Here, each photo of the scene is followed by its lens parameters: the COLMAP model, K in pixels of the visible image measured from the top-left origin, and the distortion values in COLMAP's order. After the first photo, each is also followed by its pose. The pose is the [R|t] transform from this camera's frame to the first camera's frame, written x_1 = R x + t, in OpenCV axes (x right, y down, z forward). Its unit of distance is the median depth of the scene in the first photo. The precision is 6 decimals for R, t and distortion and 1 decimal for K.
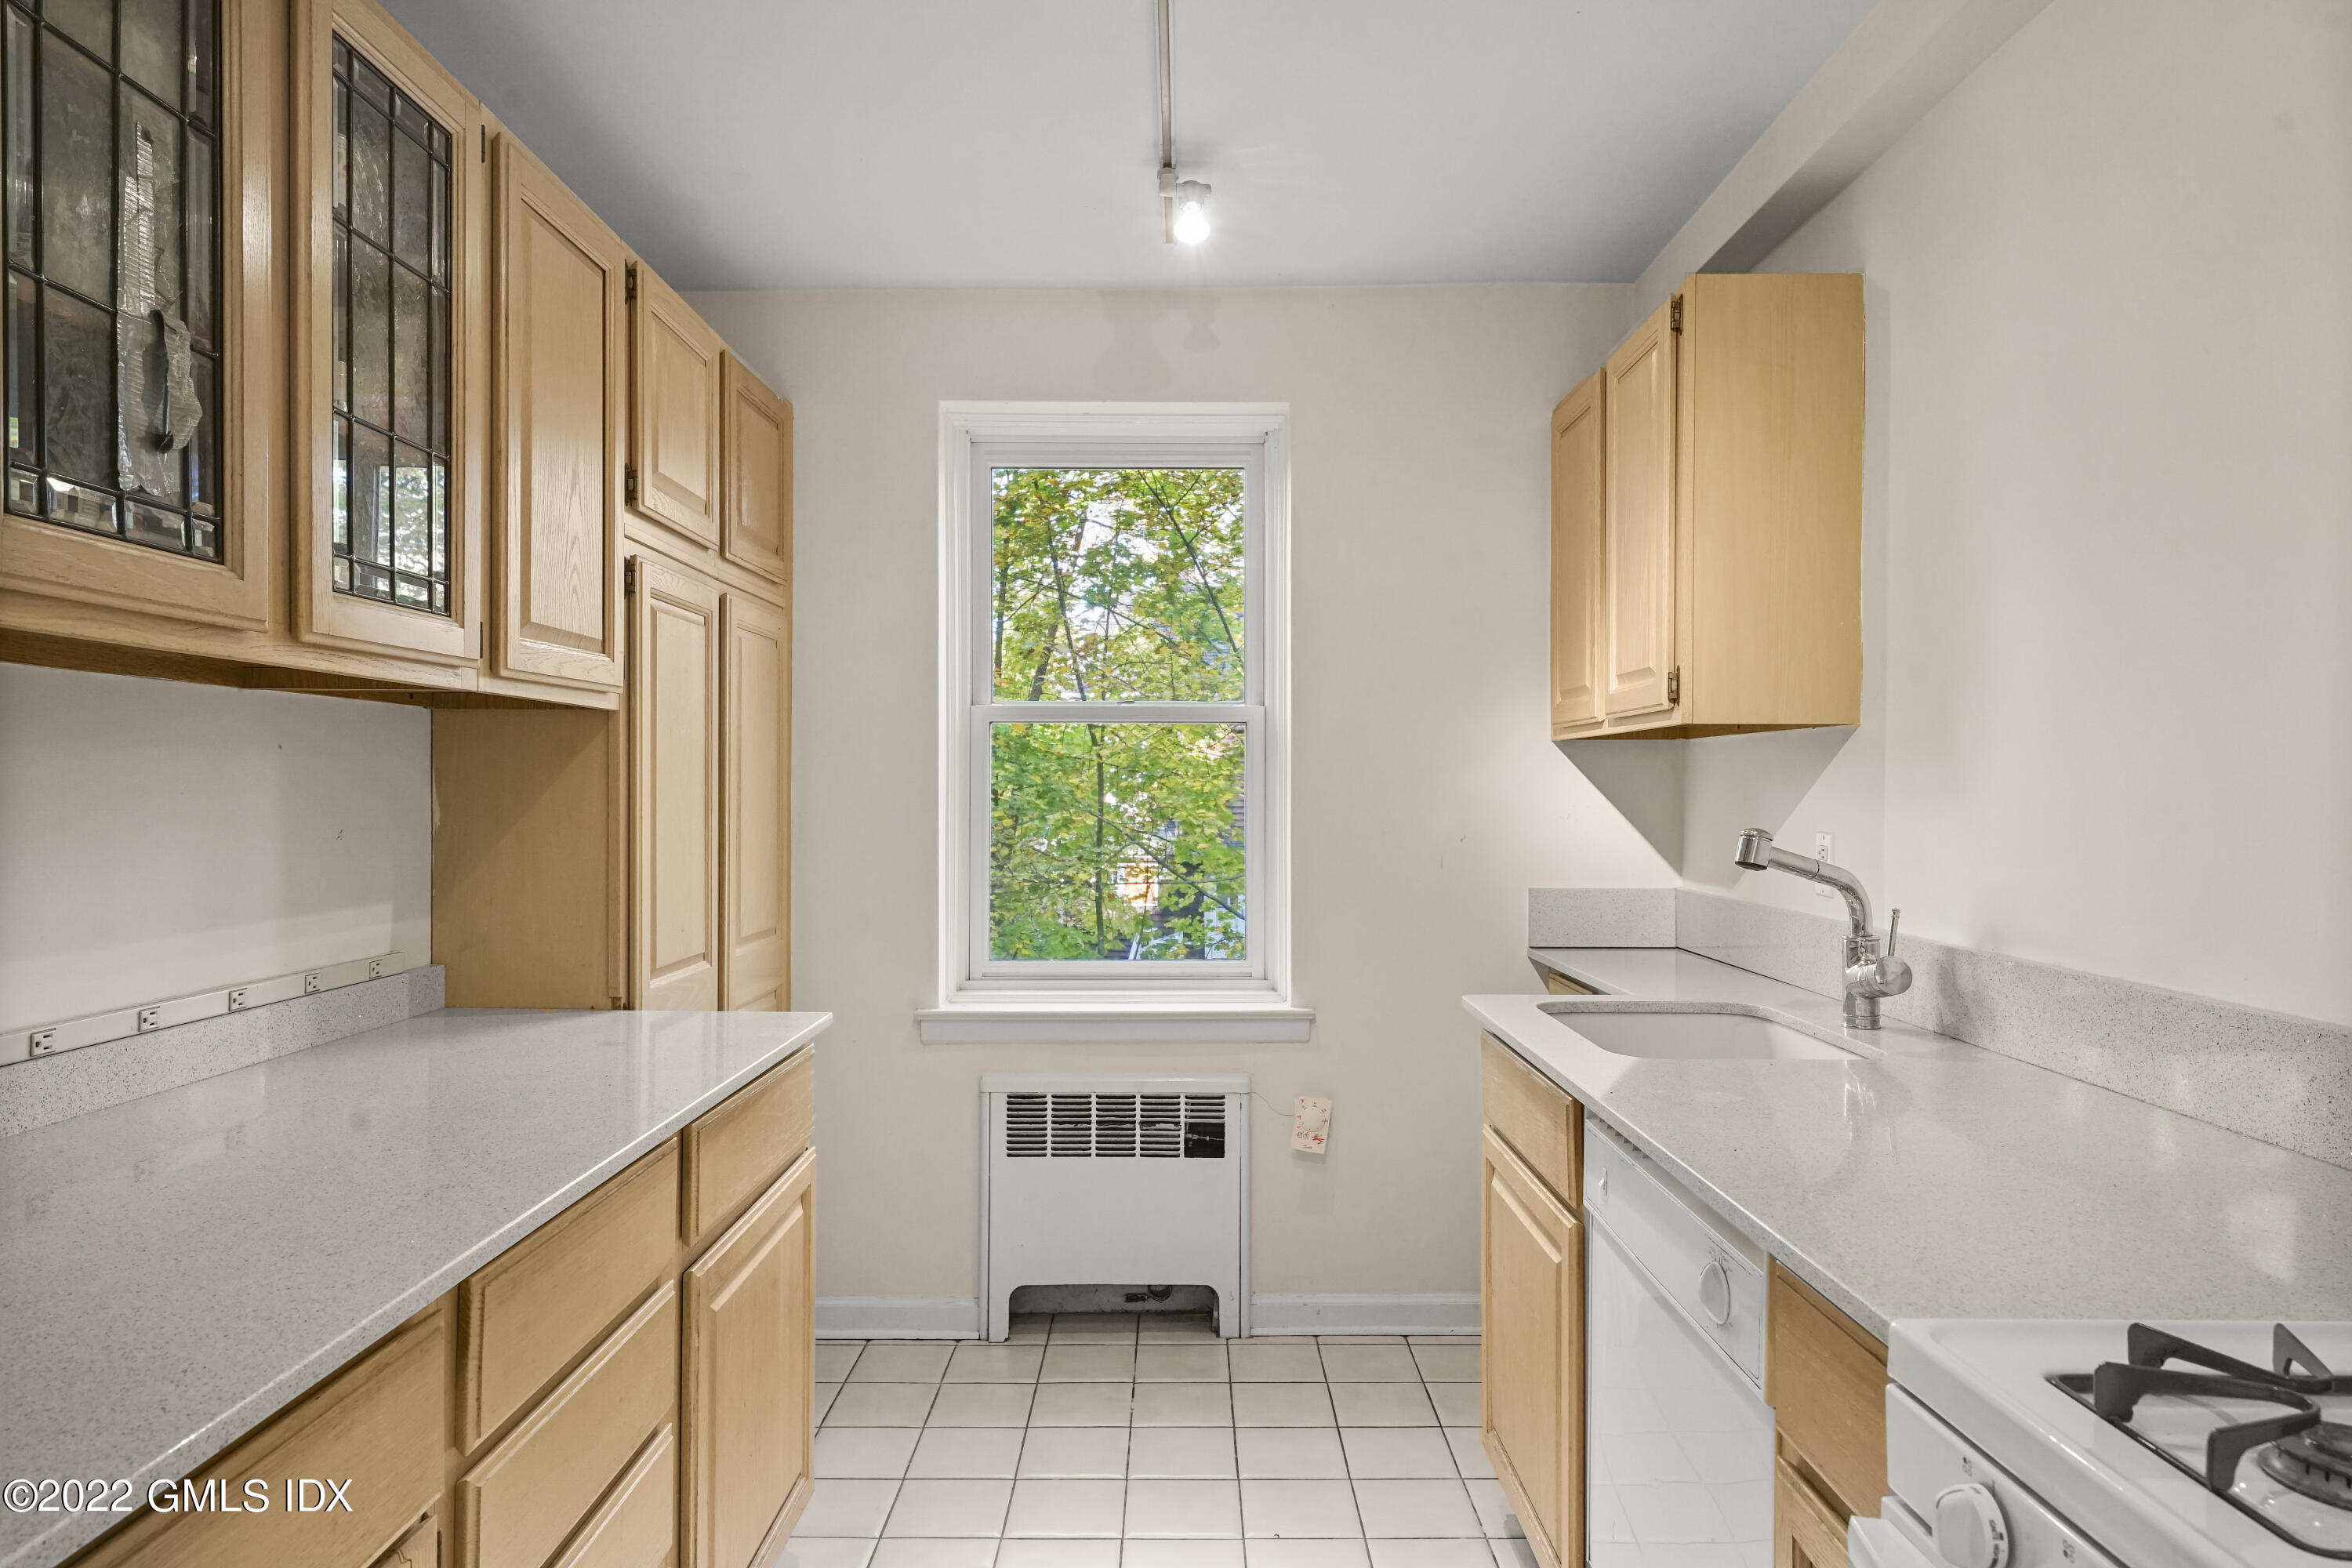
lens RADIAL K [[1439.0, 0, 1175.2], [0, 1439.0, 783.5], [0, 0, 1]] dist [0.034647, 0.004184]
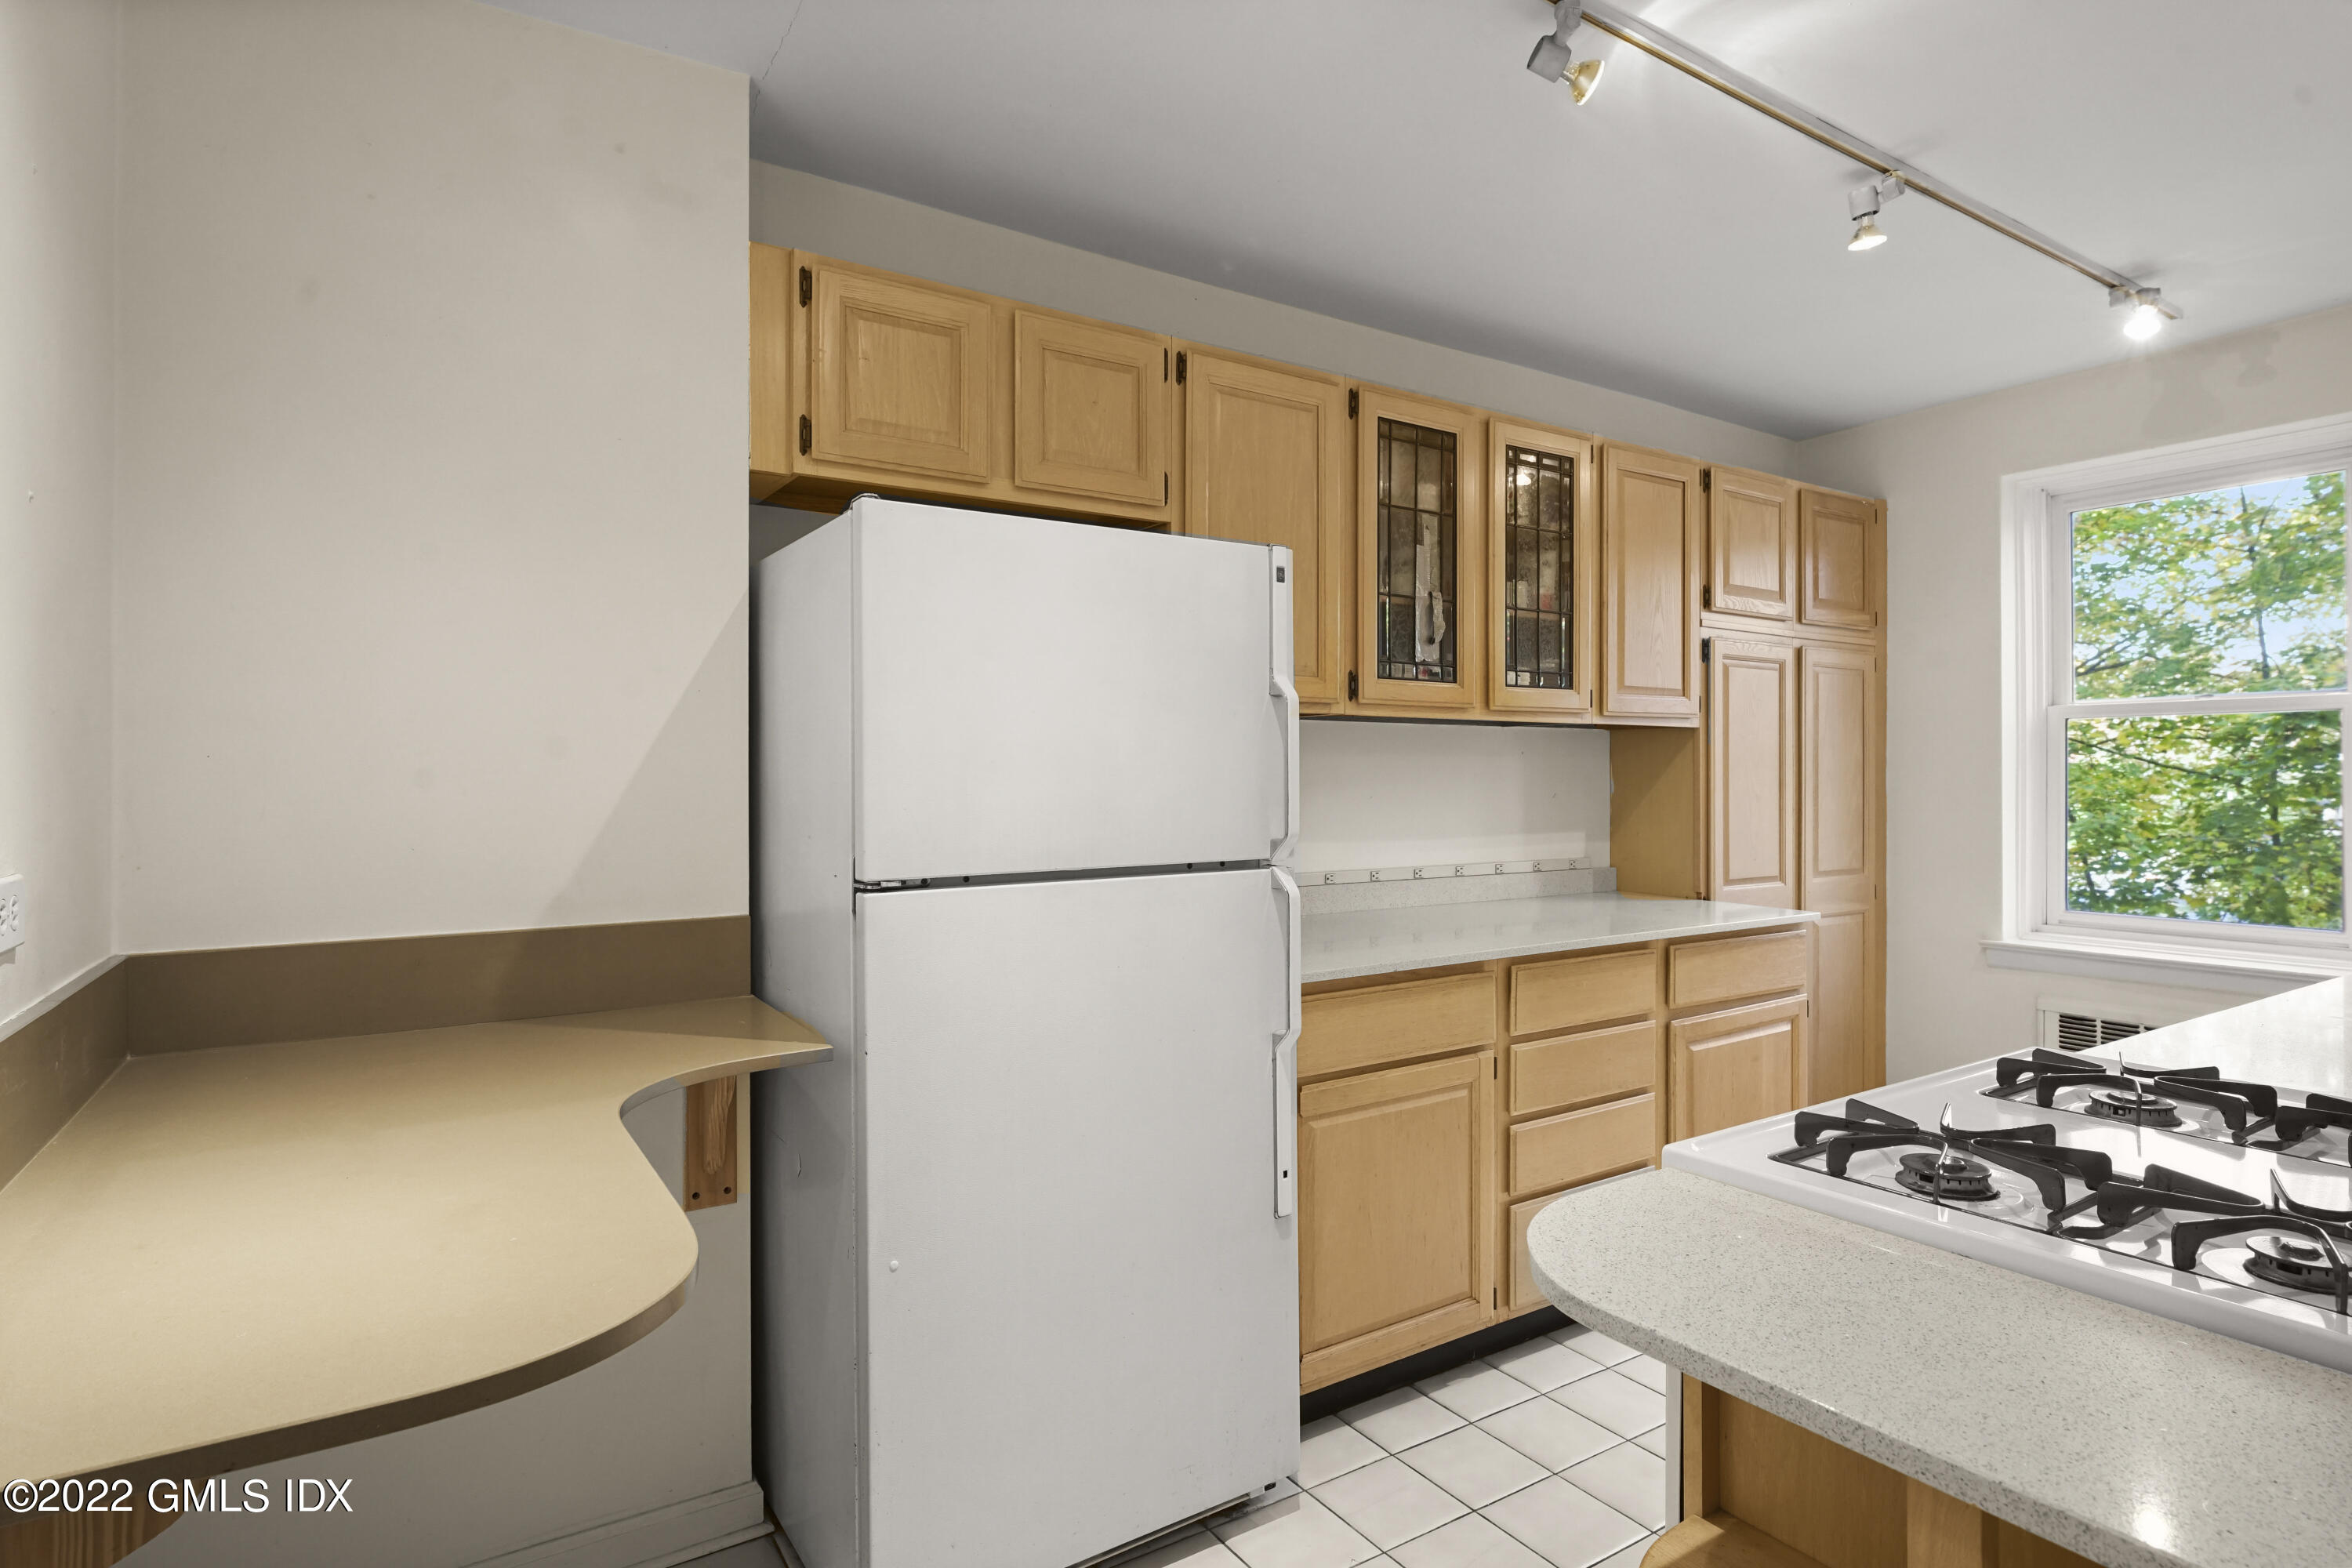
lens RADIAL K [[1211.4, 0, 1175.6], [0, 1211.4, 779.2], [0, 0, 1]] dist [-0.000492, -0.000109]
pose [[0.546833, 0.001007, -0.837241, 0.499595], [0.004216, 0.999983, 0.003956, 0.003469], [0.837231, -0.005693, 0.546819, -0.327817]]
